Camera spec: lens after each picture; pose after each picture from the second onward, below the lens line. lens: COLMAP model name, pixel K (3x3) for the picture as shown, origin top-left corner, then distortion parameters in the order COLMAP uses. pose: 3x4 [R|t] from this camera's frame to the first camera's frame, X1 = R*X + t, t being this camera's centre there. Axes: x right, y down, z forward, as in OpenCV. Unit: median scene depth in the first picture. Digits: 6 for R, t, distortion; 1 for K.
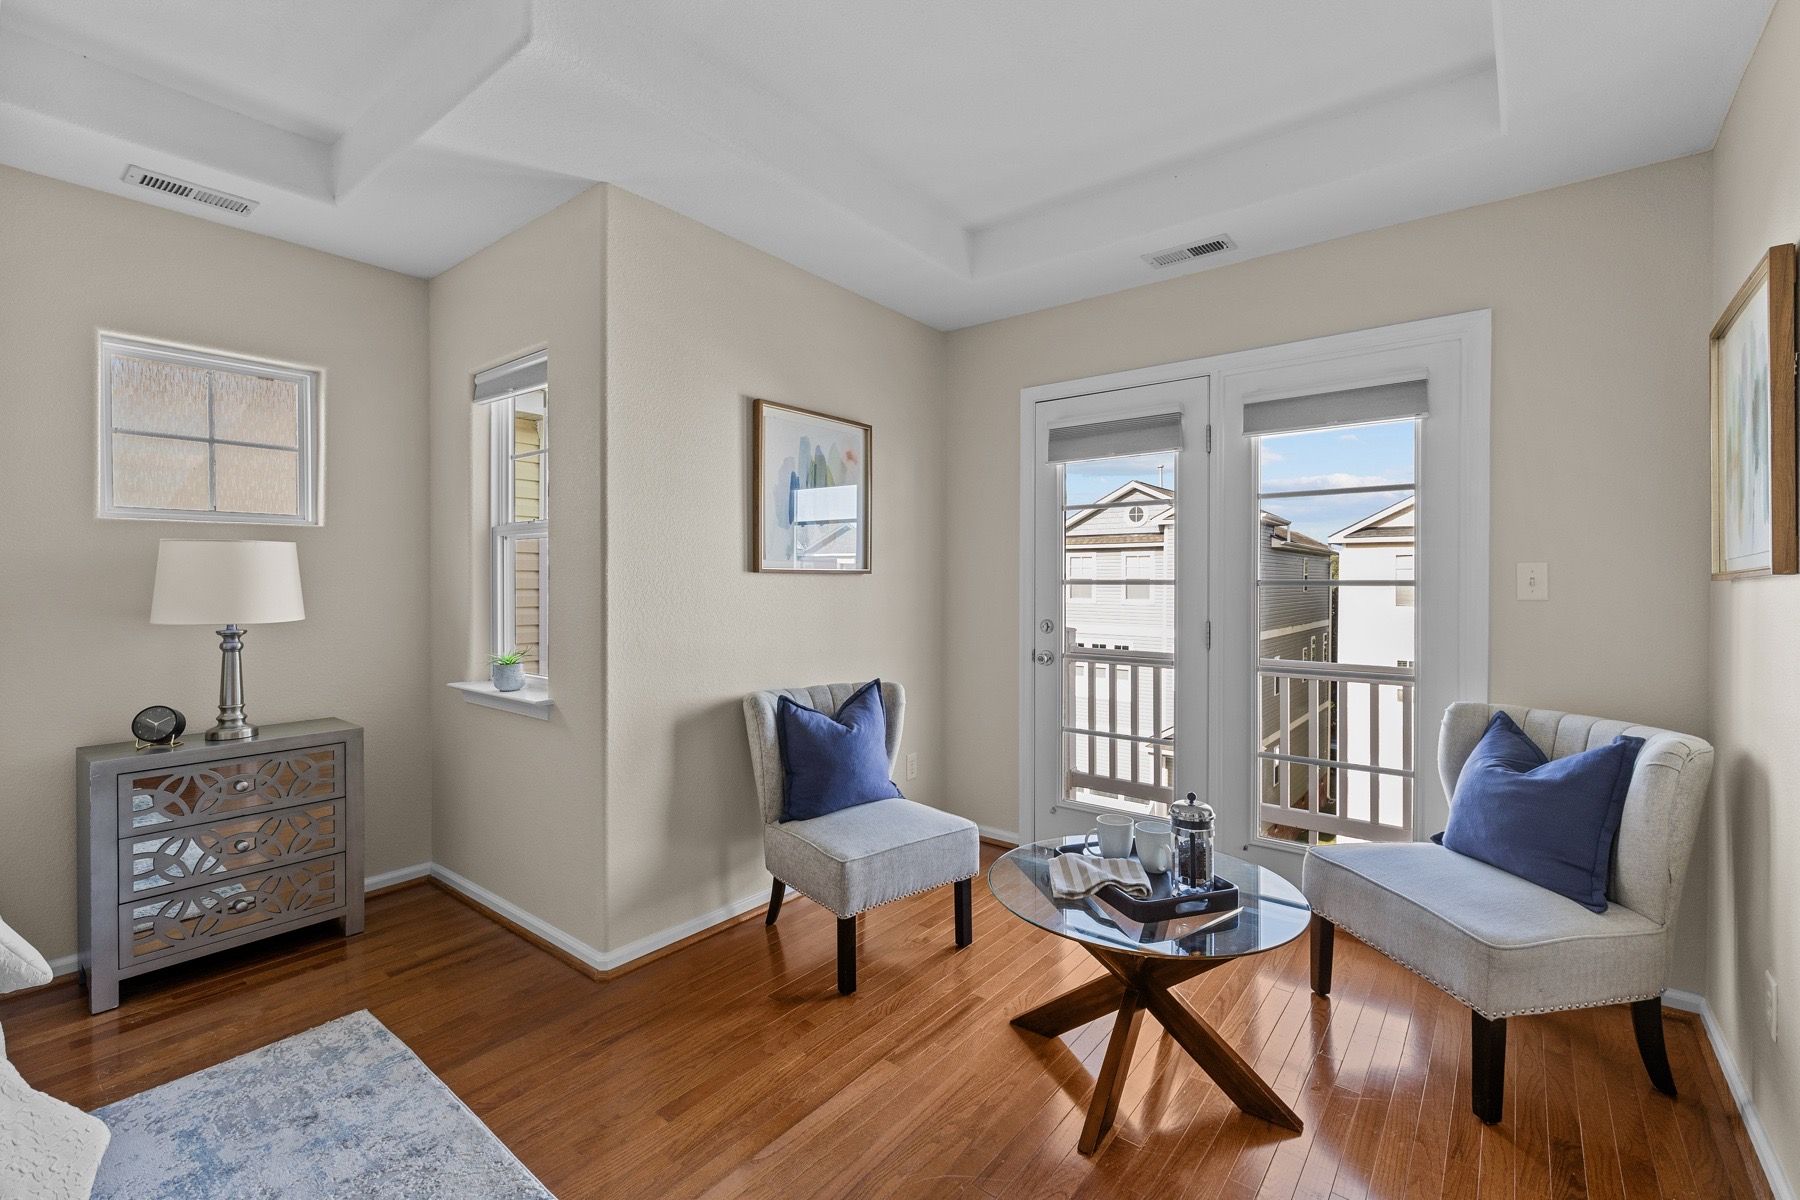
lens RADIAL K [[777.5, 0, 891.5], [0, 777.5, 582.3], [0, 0, 1]] dist [0.003112, -0.001767]
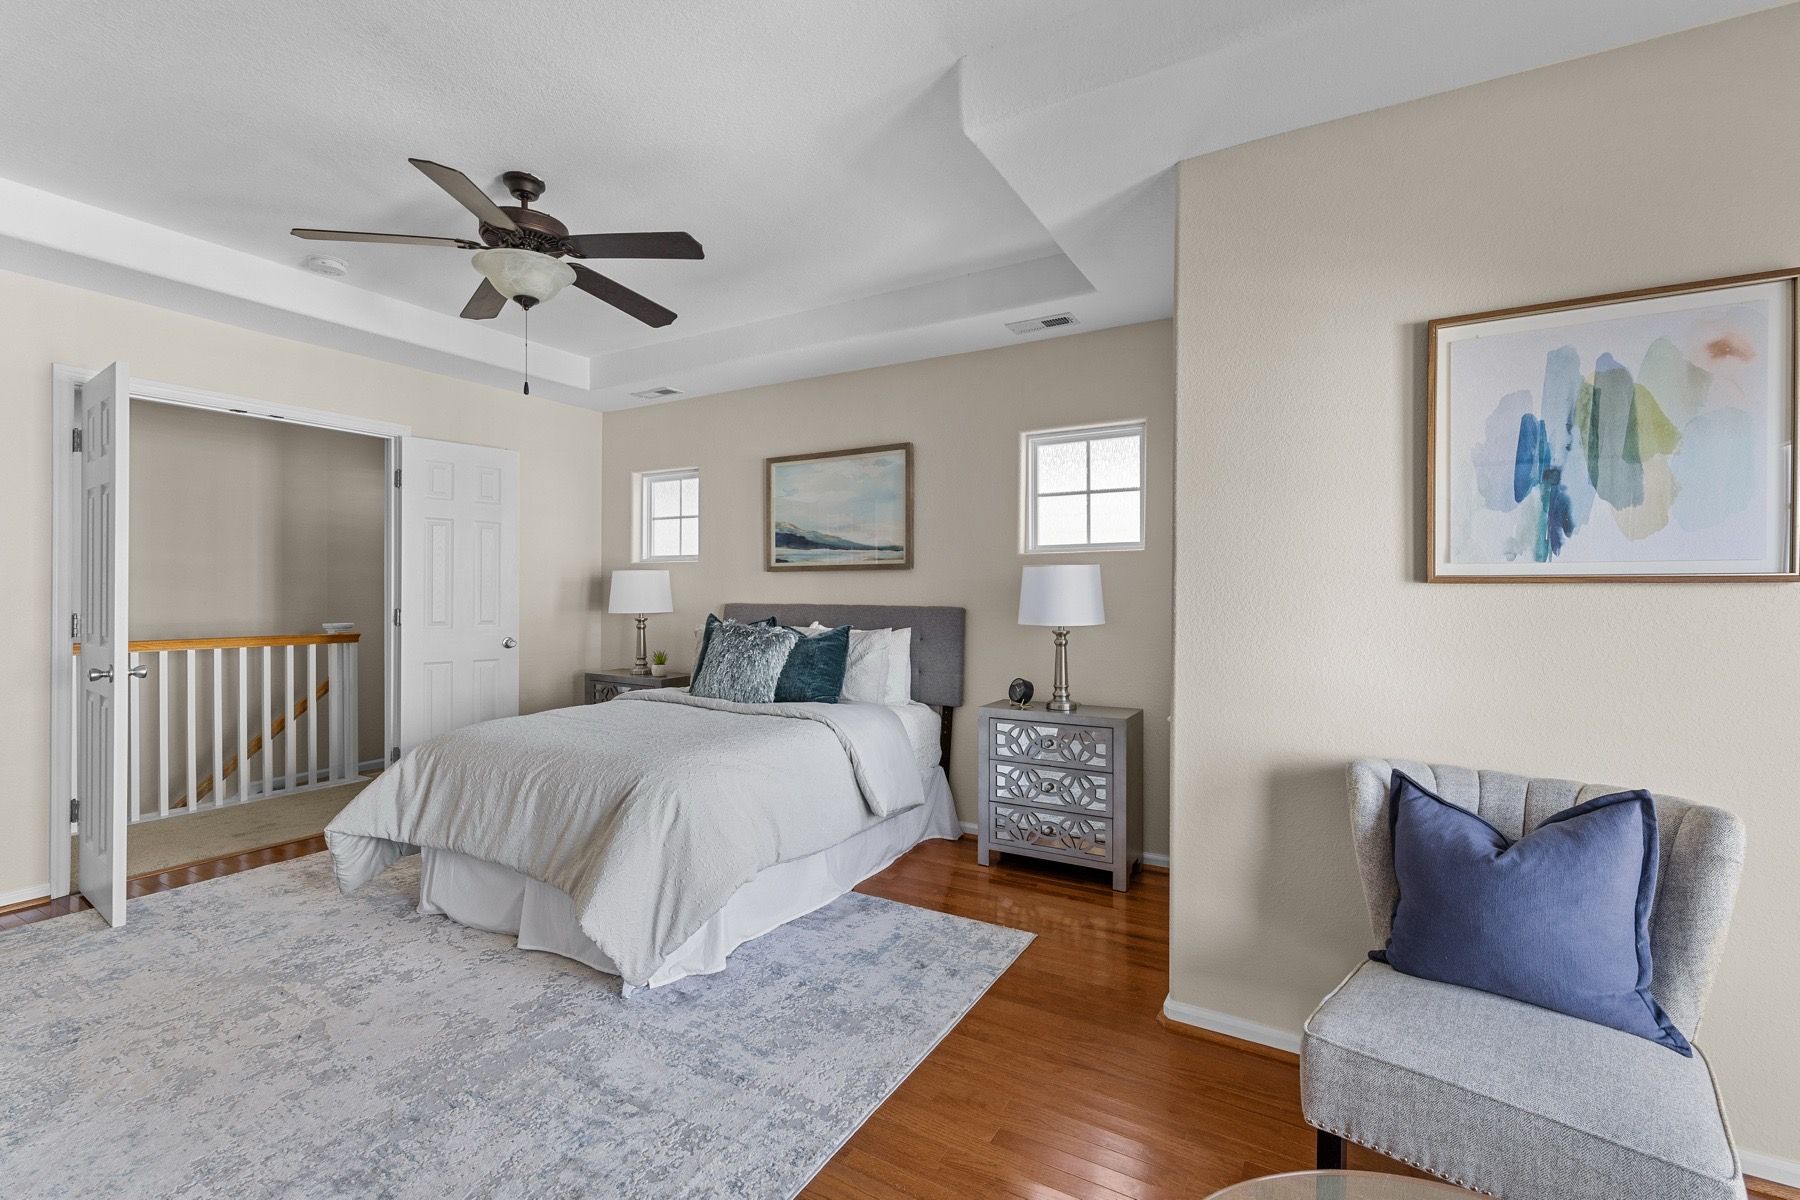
lens RADIAL K [[777.5, 0, 896.2], [0, 777.5, 592.8], [0, 0, 1]] dist [0.003112, -0.001767]
pose [[0.149881, -0.002512, -0.988701, 0.462225], [-0.006300, 0.999974, -0.003495, 0.001349], [0.988684, 0.006753, 0.149862, 0.502749]]
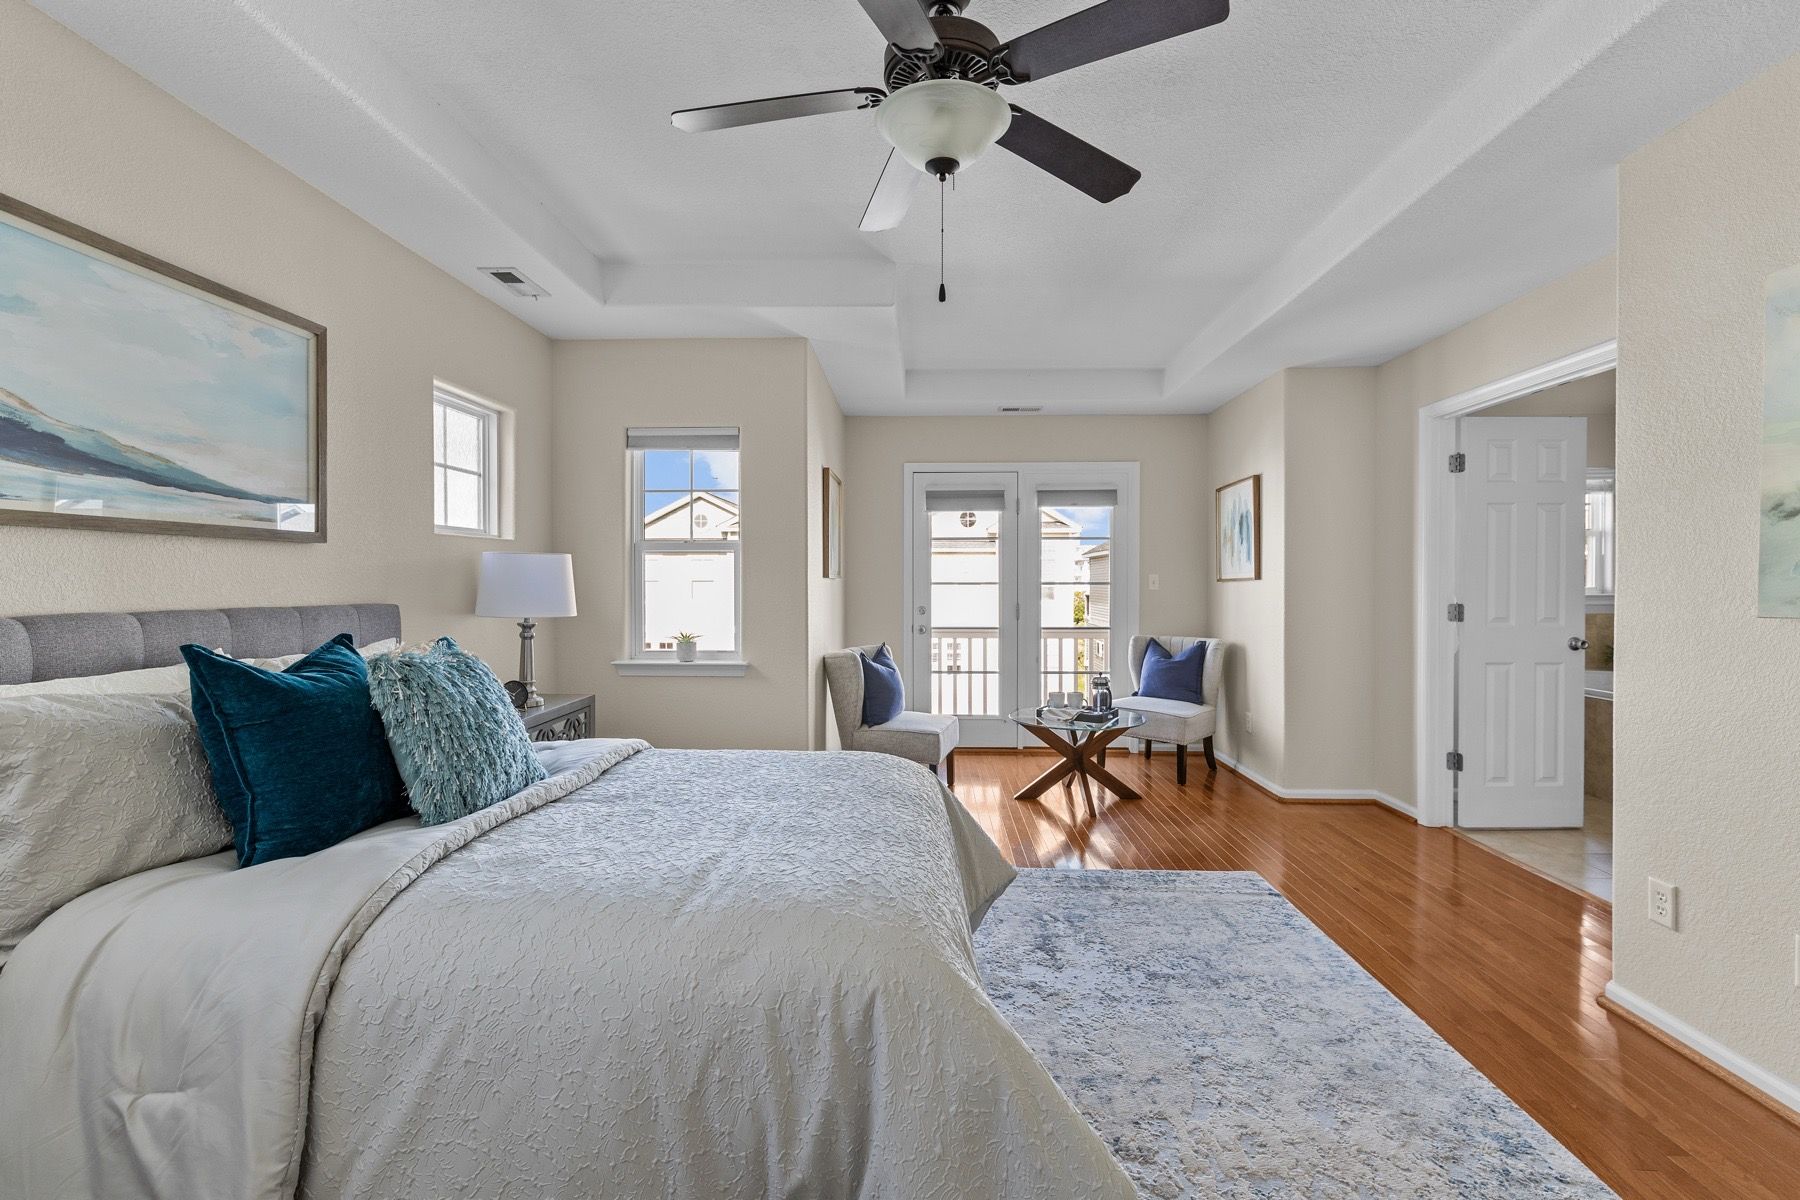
lens RADIAL K [[777.5, 0, 887.9], [0, 777.5, 587.3], [0, 0, 1]] dist [0.003112, -0.001767]
pose [[0.810001, -0.006489, 0.586393, -1.113004], [0.003062, 0.999972, 0.006837, -0.004271], [-0.586421, -0.003743, 0.809998, -0.389174]]
